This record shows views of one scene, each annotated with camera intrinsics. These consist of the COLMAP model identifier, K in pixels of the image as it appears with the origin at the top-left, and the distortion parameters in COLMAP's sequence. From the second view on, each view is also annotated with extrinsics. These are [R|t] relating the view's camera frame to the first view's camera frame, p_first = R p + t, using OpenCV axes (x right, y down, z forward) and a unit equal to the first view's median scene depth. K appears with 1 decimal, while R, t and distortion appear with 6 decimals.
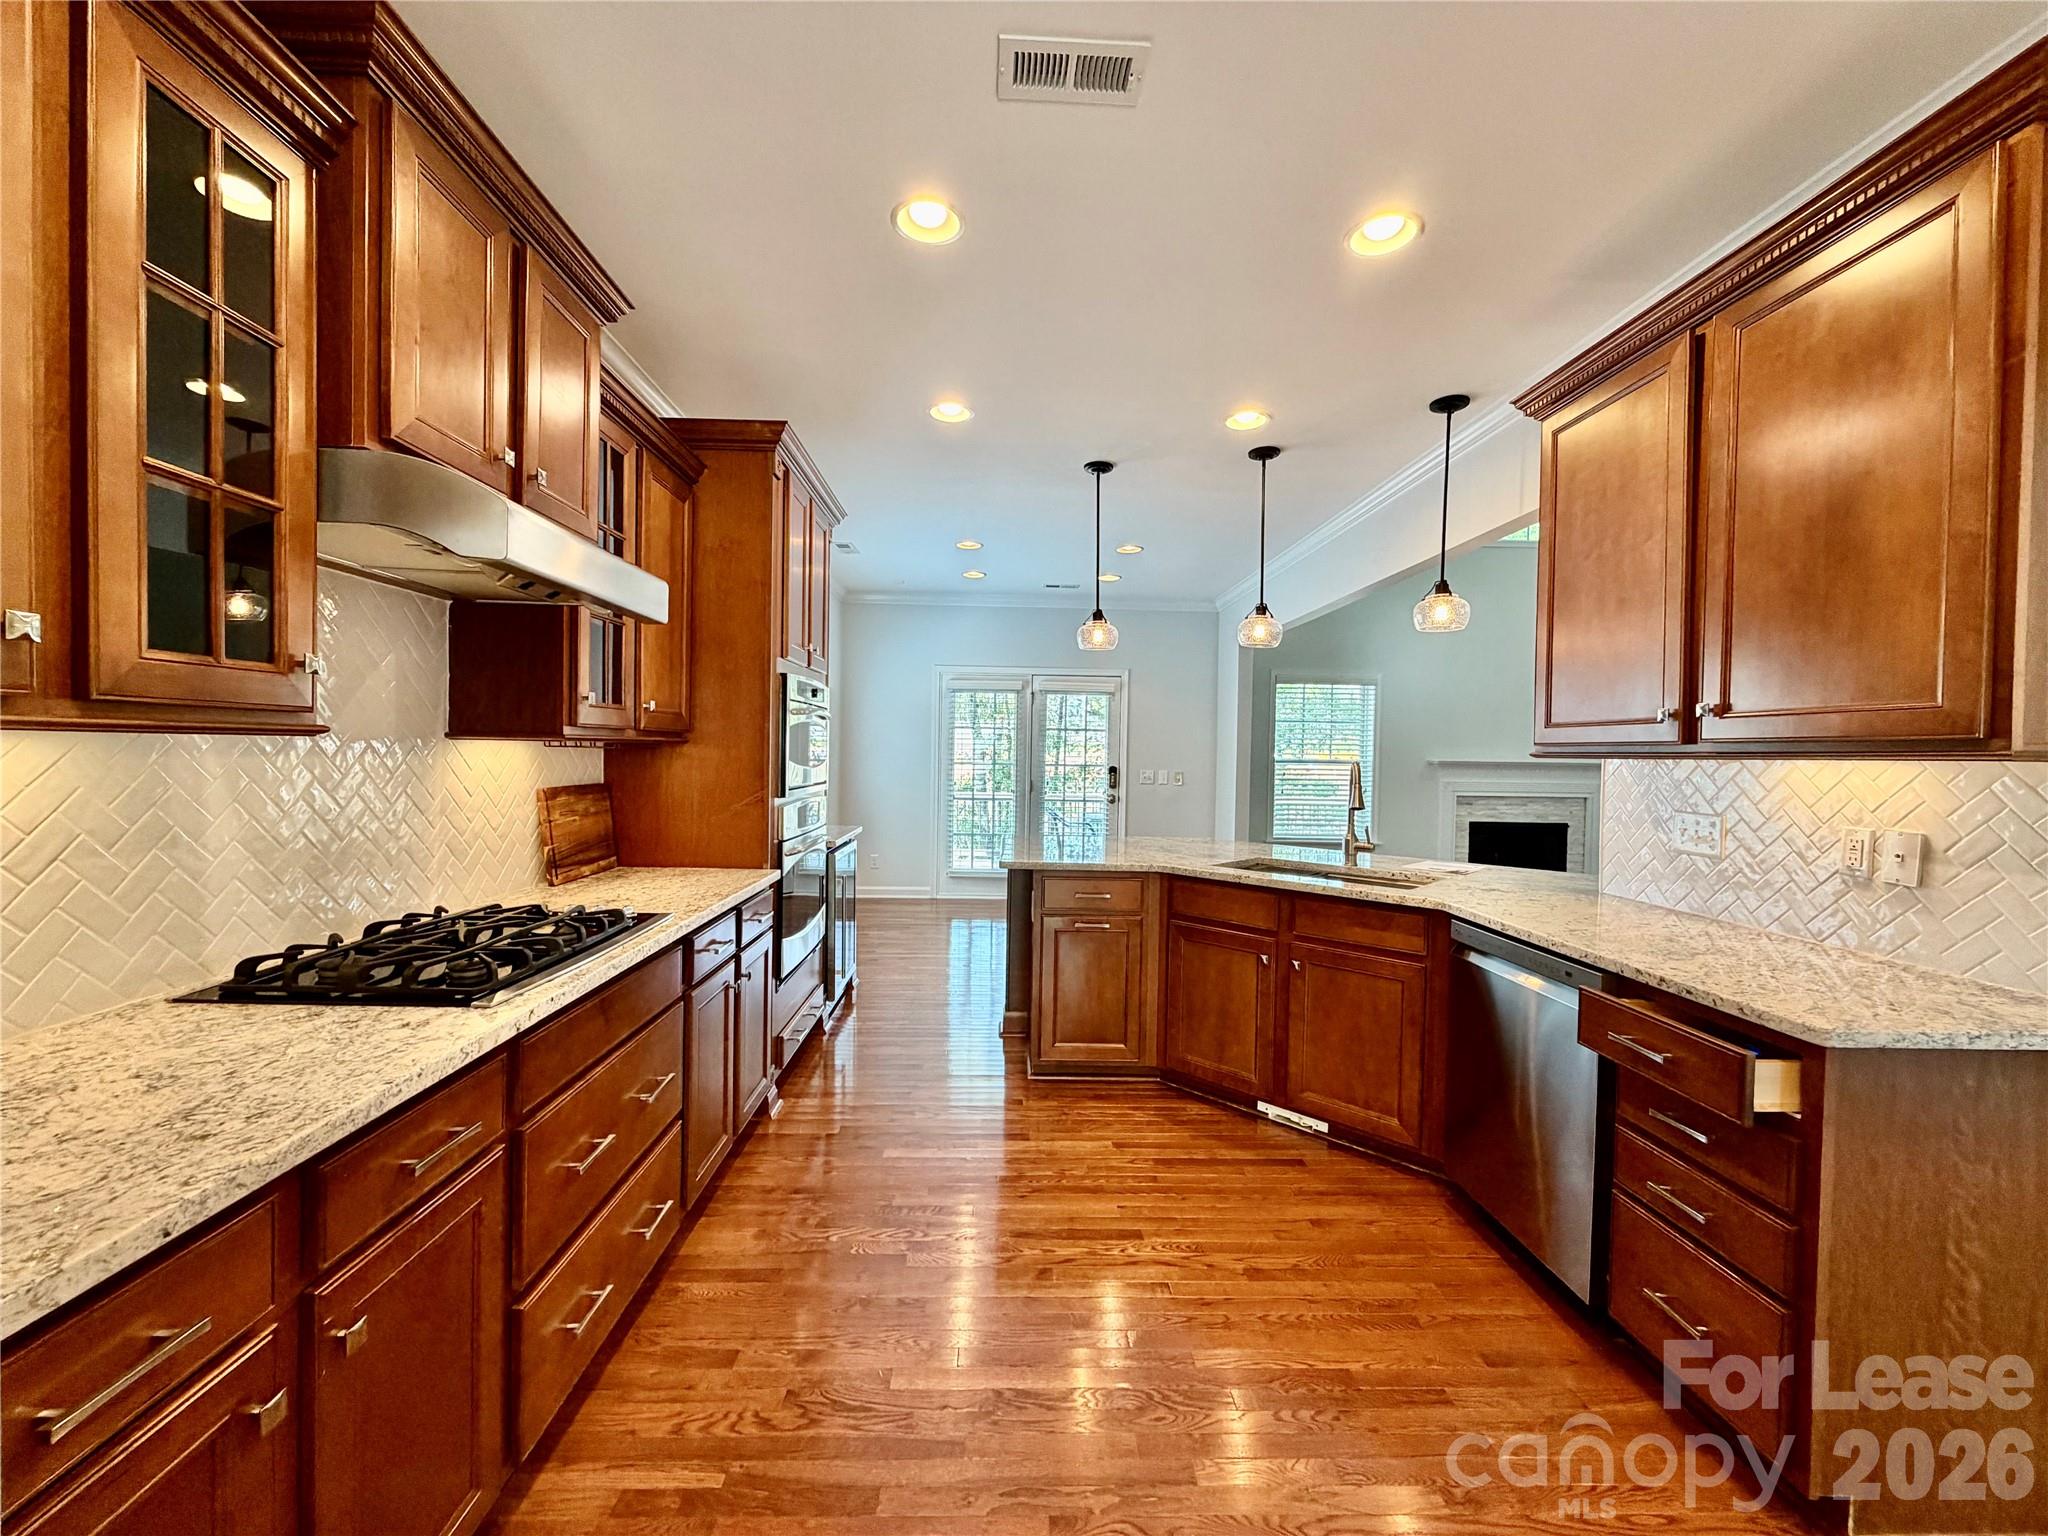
lens RADIAL K [[833.9, 0, 1022.6], [0, 833.9, 770.6], [0, 0, 1]] dist [0.001977, 0.000289]
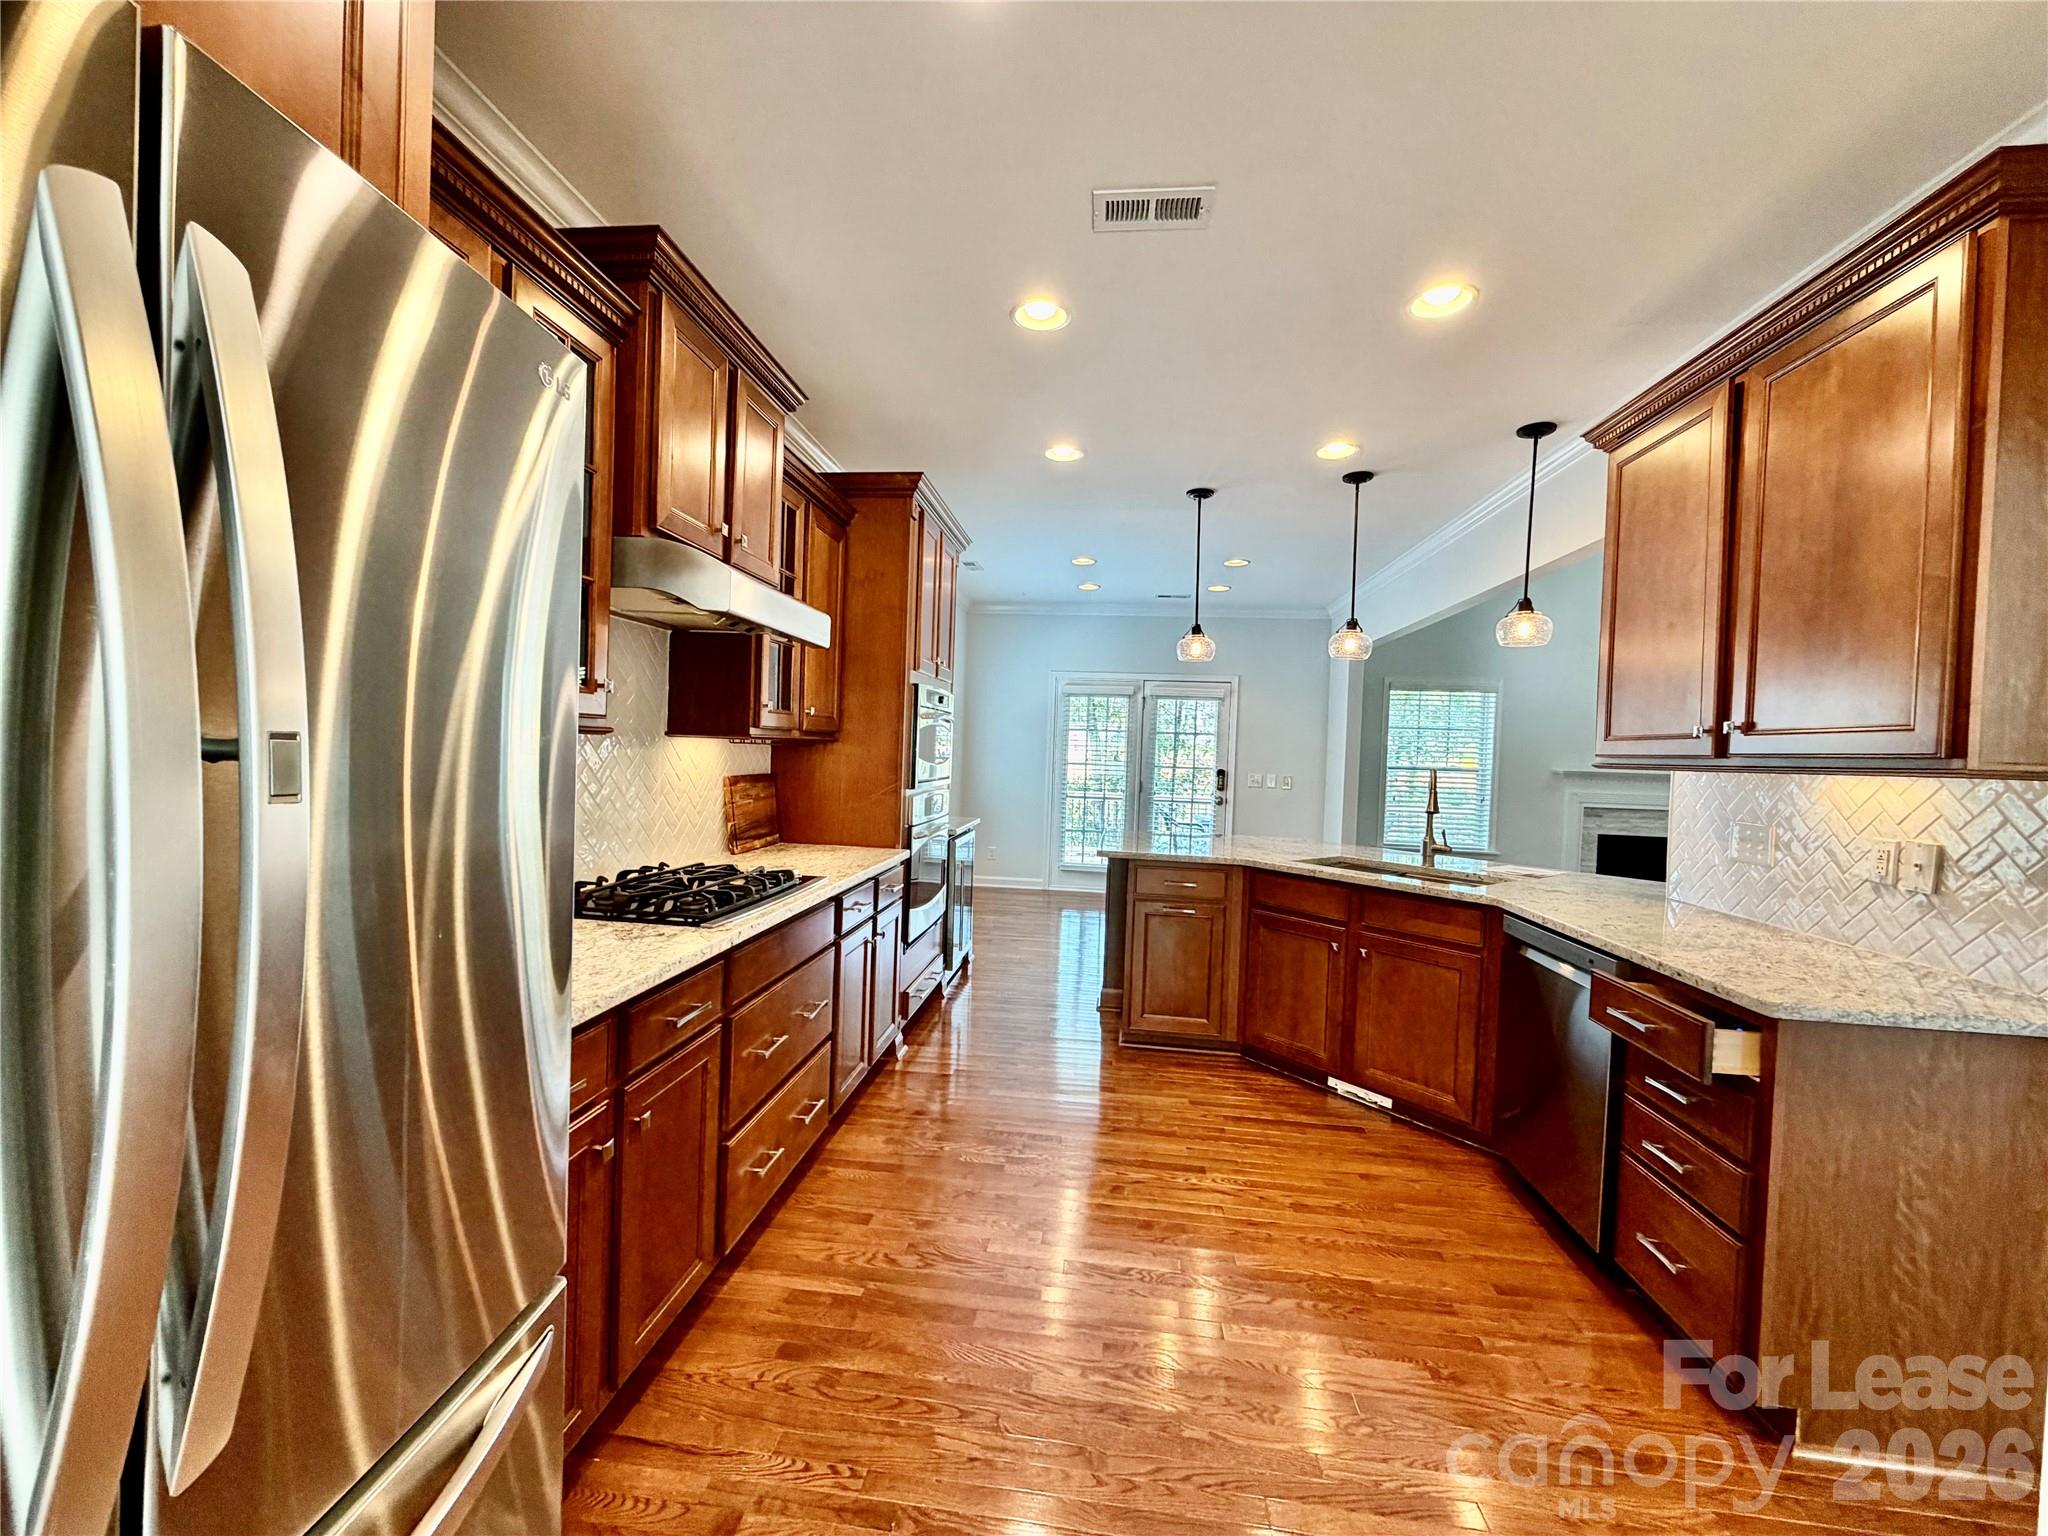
lens RADIAL K [[833.9, 0, 1021.9], [0, 833.9, 769.2], [0, 0, 1]] dist [0.001977, 0.000289]
pose [[0.989141, 0.020561, -0.145521, 0.047884], [-0.020942, 0.999780, -0.001085, 0.002758], [0.145467, 0.004120, 0.989354, -0.192007]]
